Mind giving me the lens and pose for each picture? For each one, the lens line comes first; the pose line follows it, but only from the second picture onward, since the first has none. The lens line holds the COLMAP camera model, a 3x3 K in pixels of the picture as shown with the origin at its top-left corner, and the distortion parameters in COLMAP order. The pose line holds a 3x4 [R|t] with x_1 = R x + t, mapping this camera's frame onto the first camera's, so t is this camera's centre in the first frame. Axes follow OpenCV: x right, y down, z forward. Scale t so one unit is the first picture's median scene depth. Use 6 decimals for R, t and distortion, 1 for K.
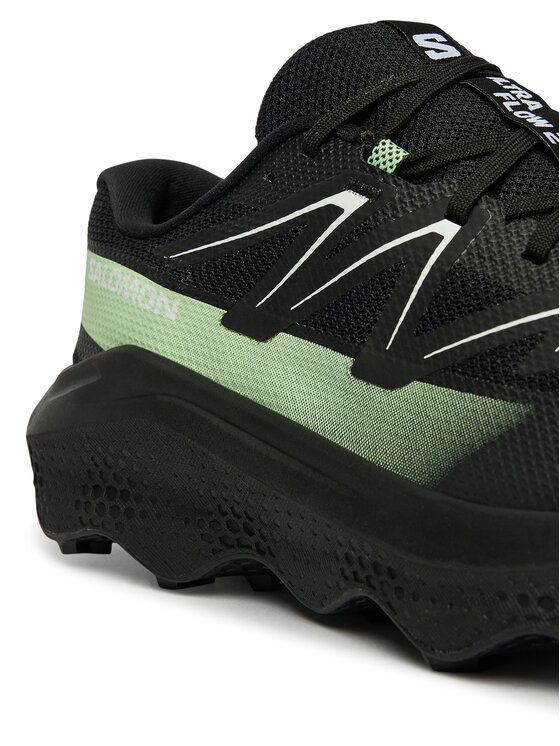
lens RADIAL K [[1120.8, 0, 276.6], [0, 1120.8, 369.2], [0, 0, 1]] dist [0.017062, 0.000000]
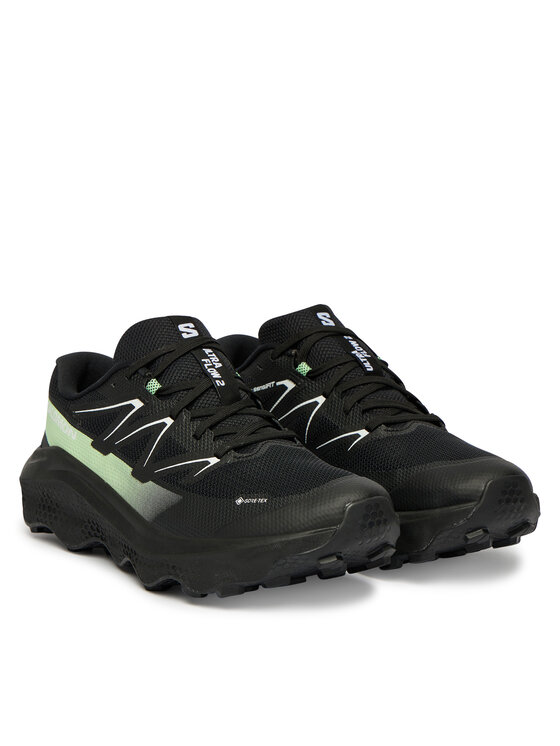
lens RADIAL K [[2188.8, 0, 281.4], [0, 2188.8, 374.7], [0, 0, 1]] dist [0.576997, 0.000000]
pose [[0.975814, 0.065393, -0.208594, 1.341586], [-0.038884, 0.990915, 0.128744, -0.824373], [0.215118, -0.117519, 0.969491, -3.517584]]
